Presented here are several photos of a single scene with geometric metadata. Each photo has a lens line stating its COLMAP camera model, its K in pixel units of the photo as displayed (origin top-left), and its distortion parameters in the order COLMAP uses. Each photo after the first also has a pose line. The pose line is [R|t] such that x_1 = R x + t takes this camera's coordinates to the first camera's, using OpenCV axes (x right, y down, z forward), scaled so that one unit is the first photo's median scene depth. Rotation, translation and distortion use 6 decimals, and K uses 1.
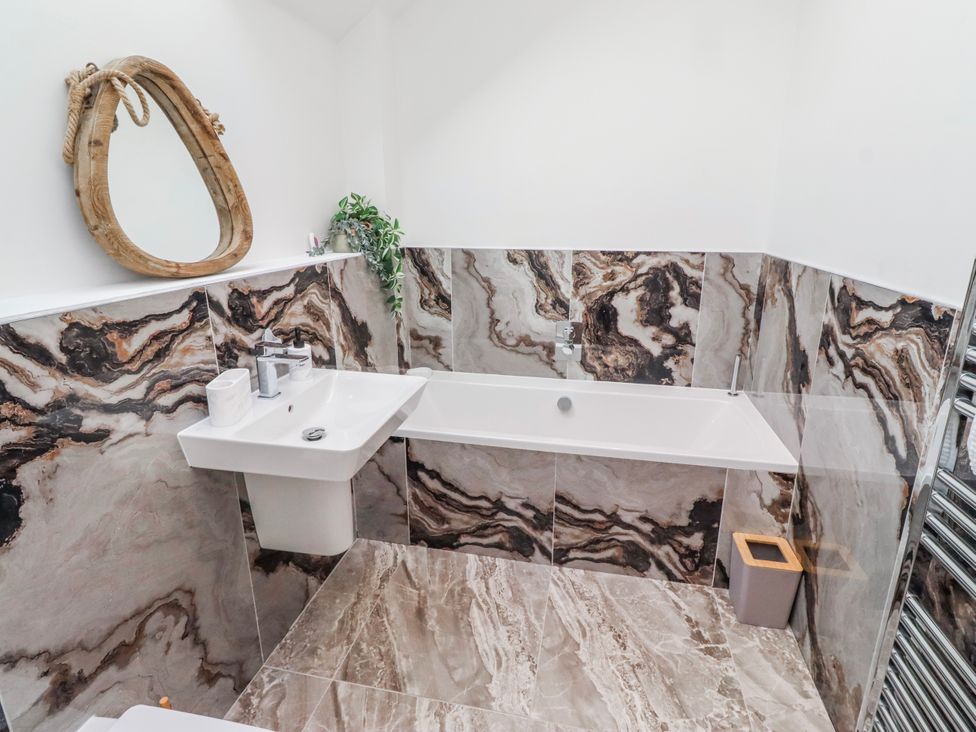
lens RADIAL K [[508.3, 0, 497.4], [0, 508.3, 348.3], [0, 0, 1]] dist [0.005113, 0.000134]
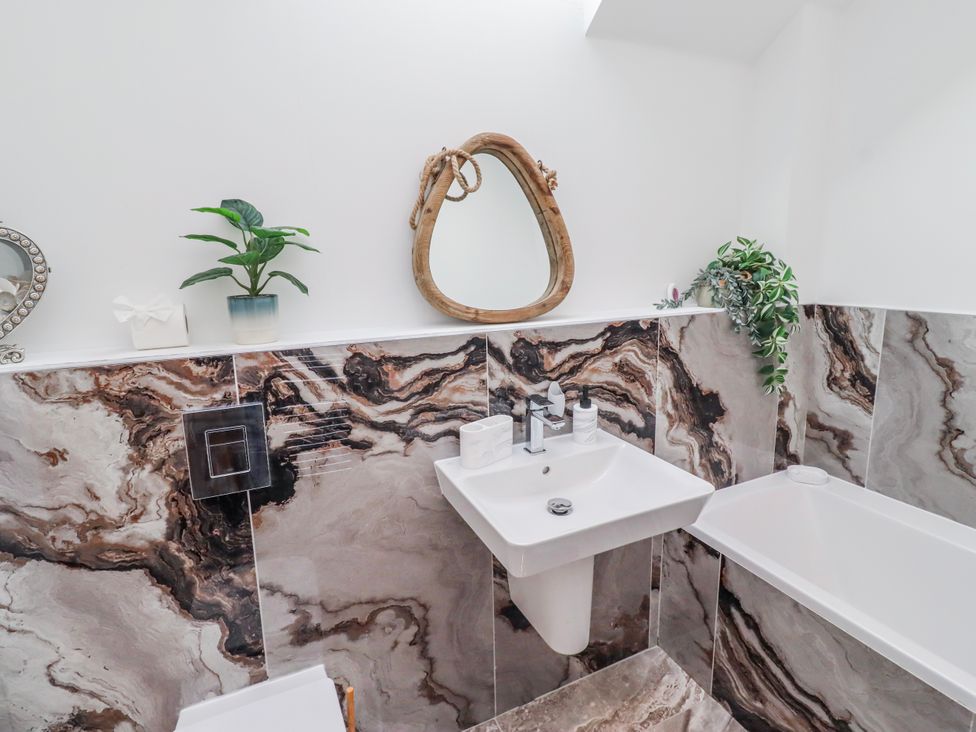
lens RADIAL K [[508.3, 0, 497.4], [0, 508.3, 348.3], [0, 0, 1]] dist [0.005113, 0.000134]
pose [[0.599724, 0.126147, -0.790201, 0.230248], [-0.192135, 0.981309, 0.010834, -0.087204], [0.776798, 0.145328, 0.612752, 0.304485]]
